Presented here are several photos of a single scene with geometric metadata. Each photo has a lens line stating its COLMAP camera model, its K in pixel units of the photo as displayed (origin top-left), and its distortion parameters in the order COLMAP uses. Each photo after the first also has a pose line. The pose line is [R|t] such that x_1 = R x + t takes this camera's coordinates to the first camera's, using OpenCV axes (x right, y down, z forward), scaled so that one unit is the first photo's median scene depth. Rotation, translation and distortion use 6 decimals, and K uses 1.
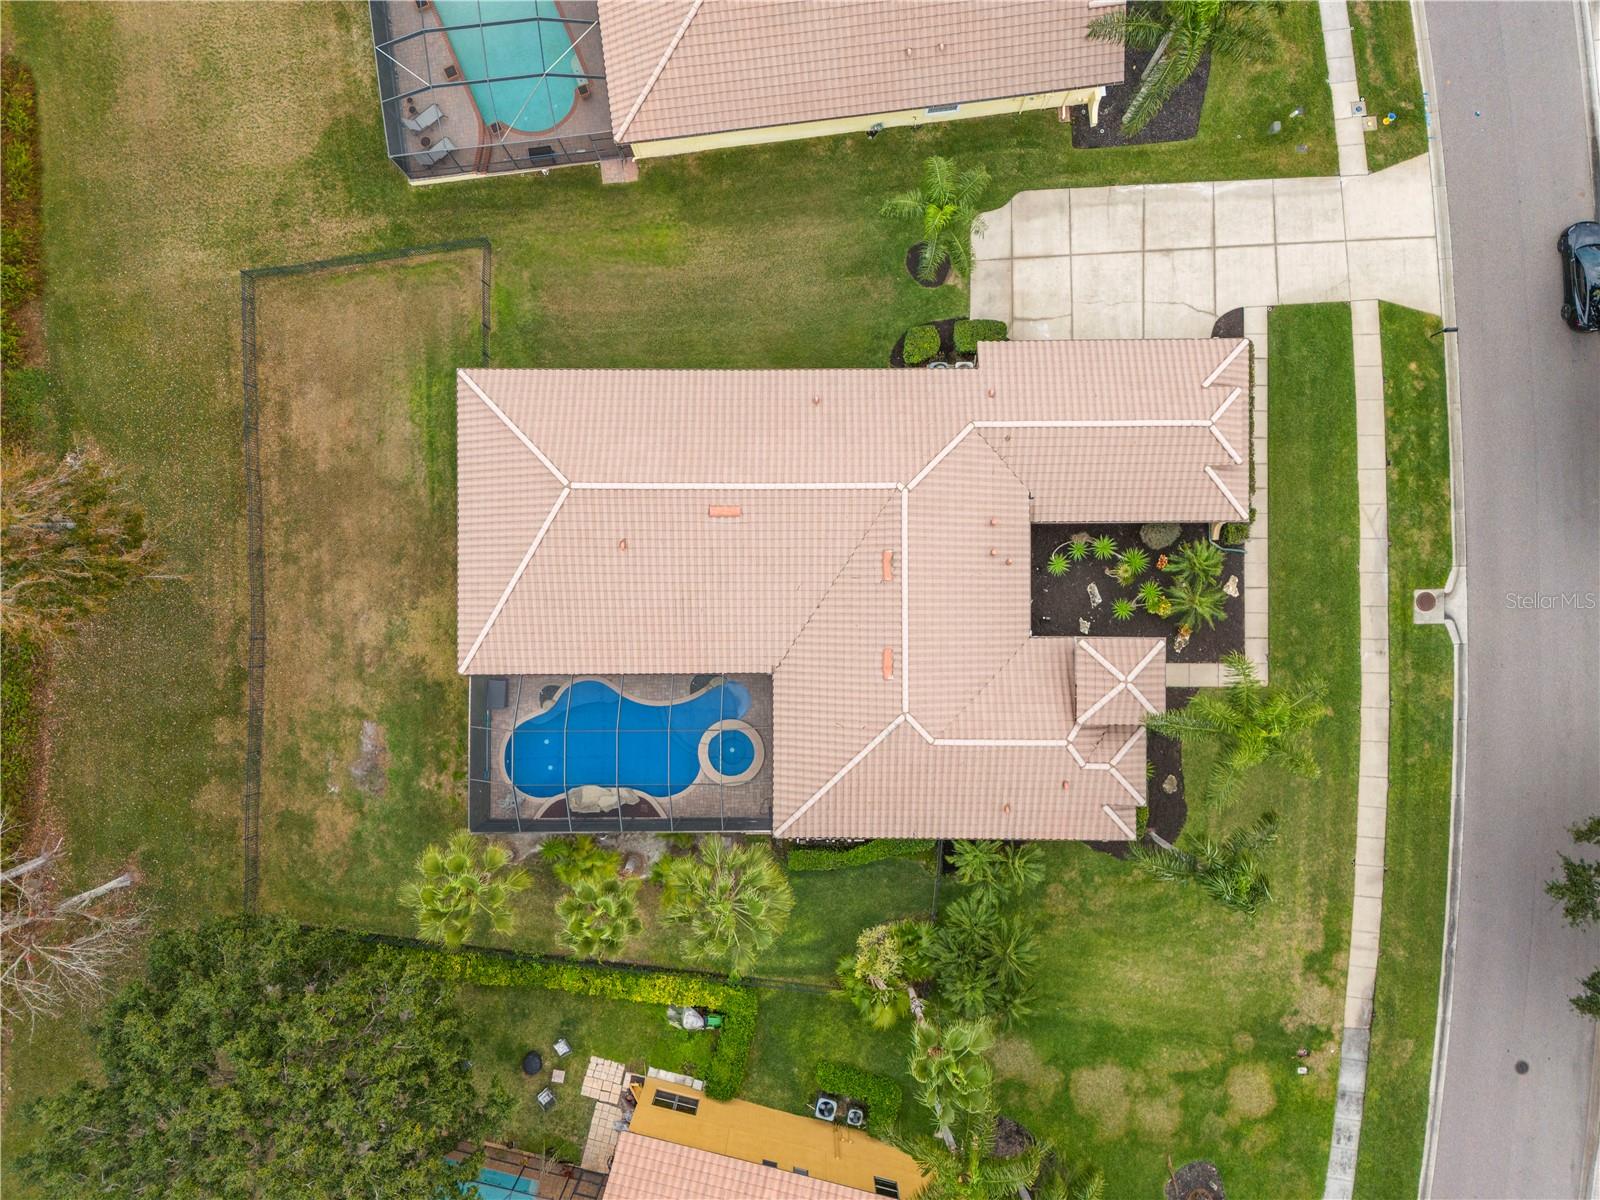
lens RADIAL K [[1175.3, 0, 800.0], [0, 1175.3, 600.0], [0, 0, 1]] dist [0.076678, -0.075098]
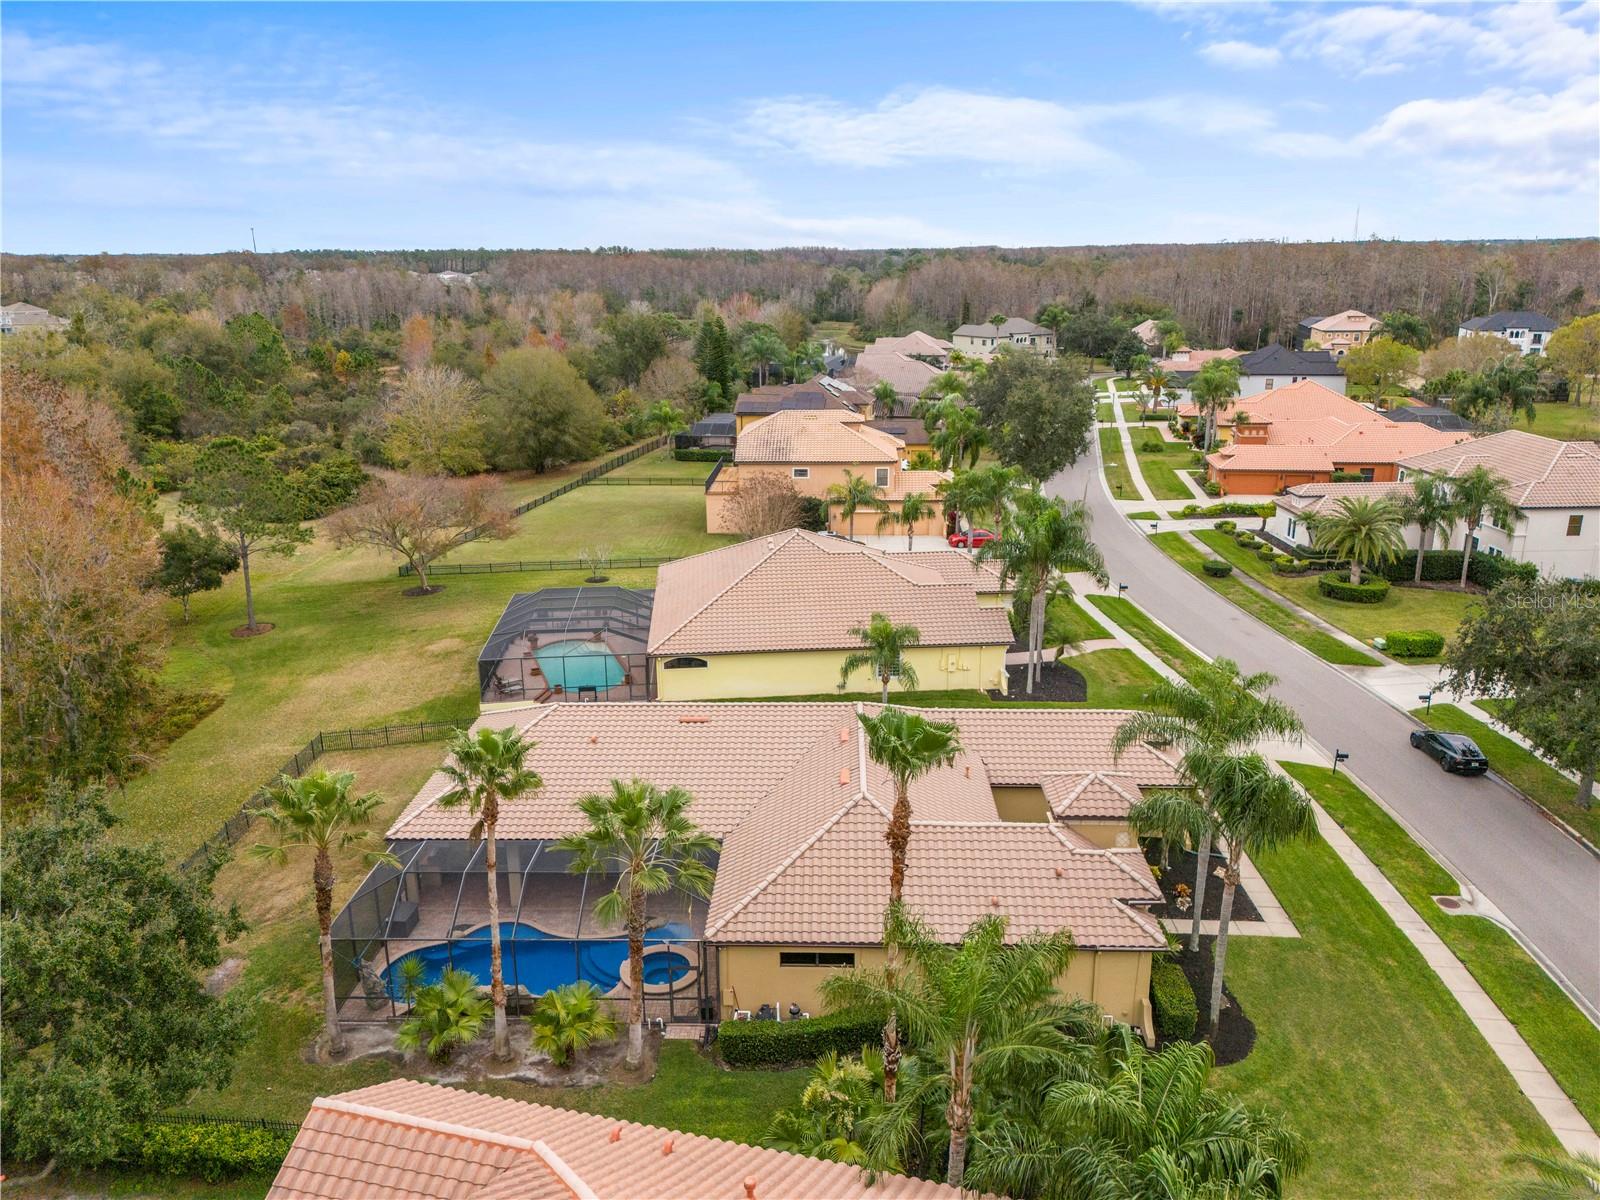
lens RADIAL K [[1175.3, 0, 800.0], [0, 1175.3, 600.0], [0, 0, 1]] dist [0.076678, -0.075098]
pose [[0.999459, 0.002556, -0.032798, 0.061277], [-0.032111, 0.292527, -0.955718, 0.824696], [0.007151, 0.956254, 0.292450, 0.514321]]
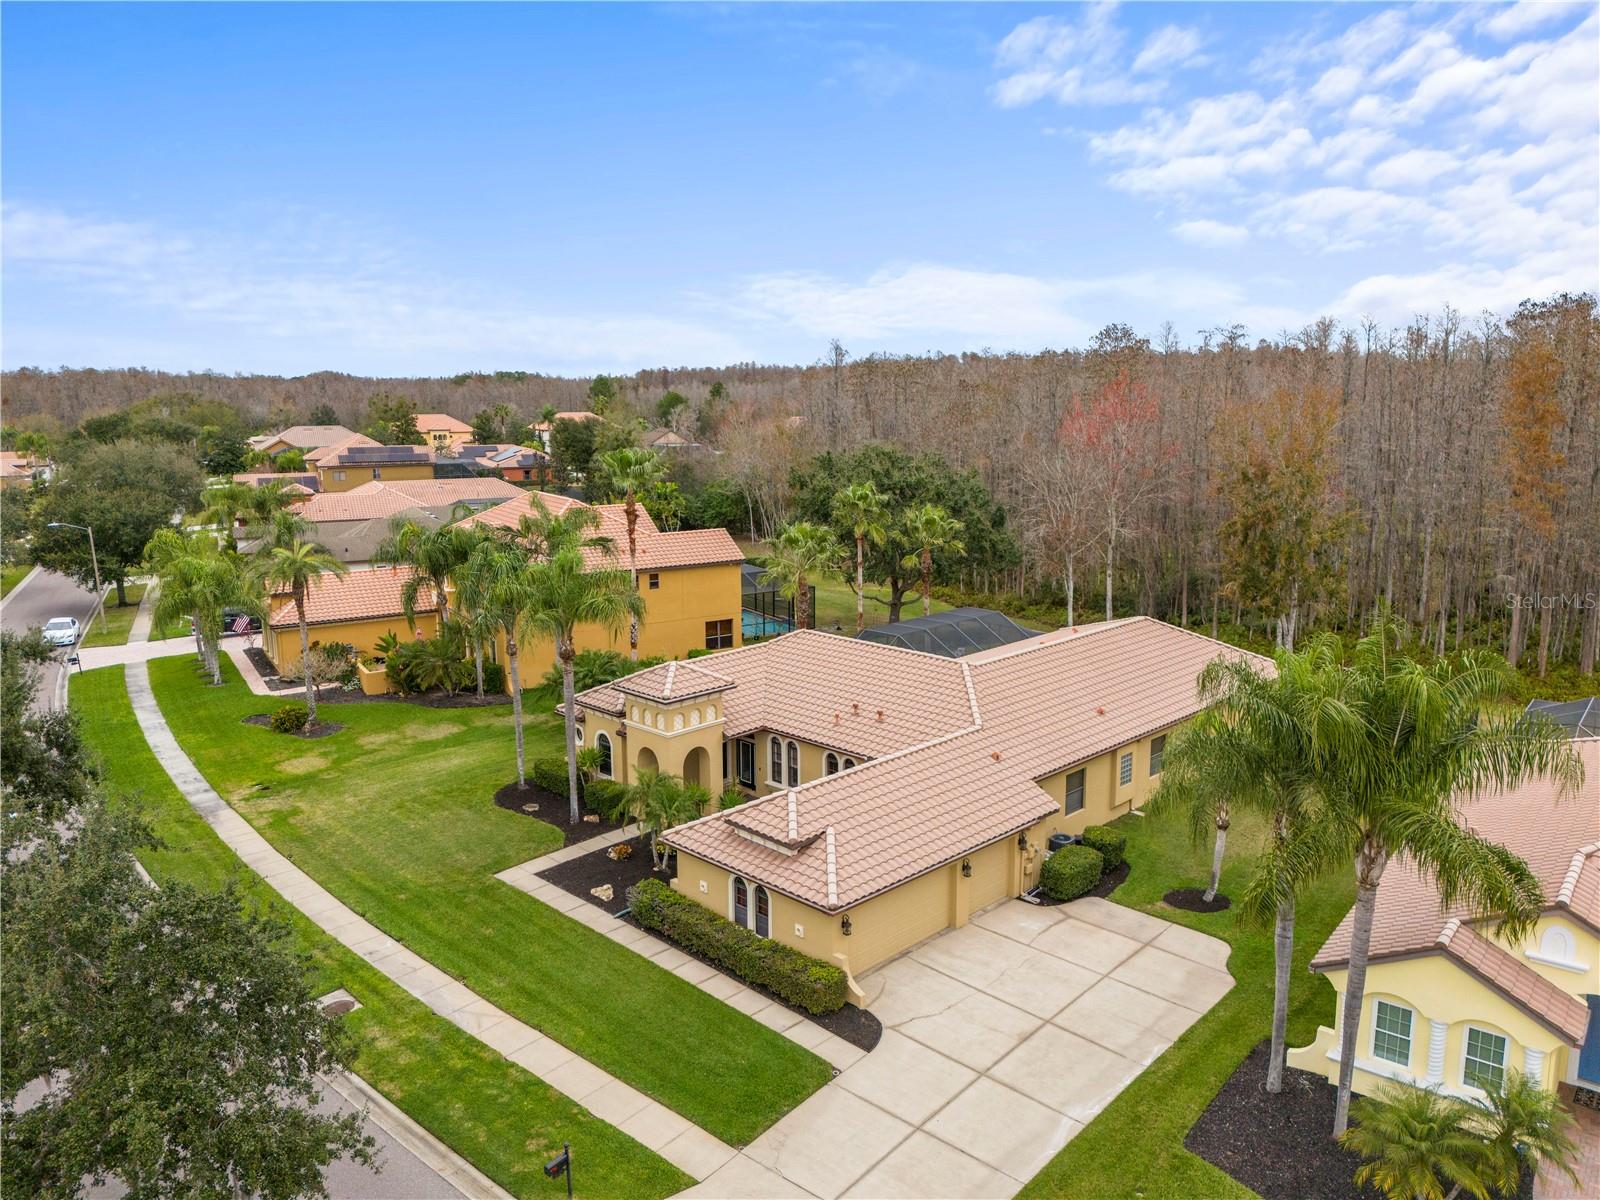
lens RADIAL K [[1175.3, 0, 800.0], [0, 1175.3, 600.0], [0, 0, 1]] dist [0.076678, -0.075098]
pose [[-0.707323, 0.142793, -0.692318, 0.766350], [-0.706641, -0.116790, 0.697867, -0.601408], [0.018795, 0.982838, 0.183511, 0.673154]]
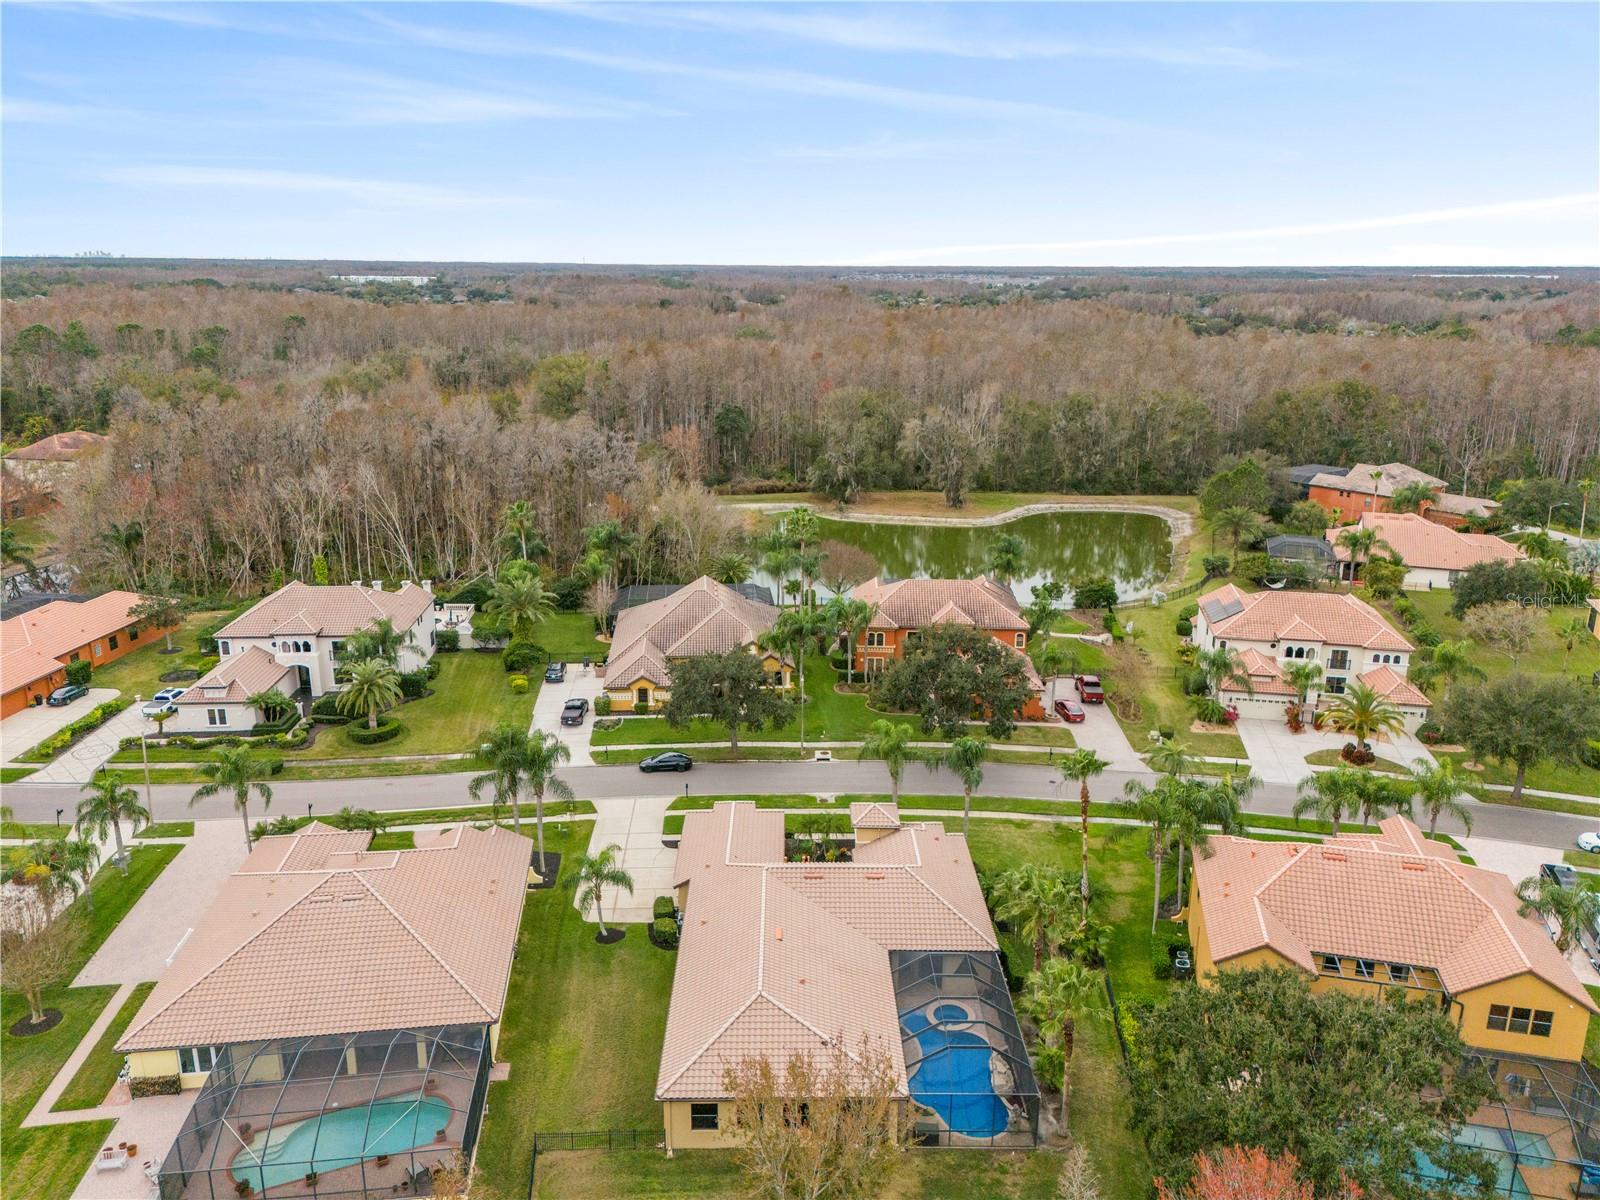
lens RADIAL K [[1175.3, 0, 800.0], [0, 1175.3, 600.0], [0, 0, 1]] dist [0.076678, -0.075098]
pose [[-0.009914, -0.265818, 0.963972, -1.239800], [0.999804, 0.013911, 0.014118, -0.068643], [-0.017162, 0.963923, 0.265628, 0.180040]]
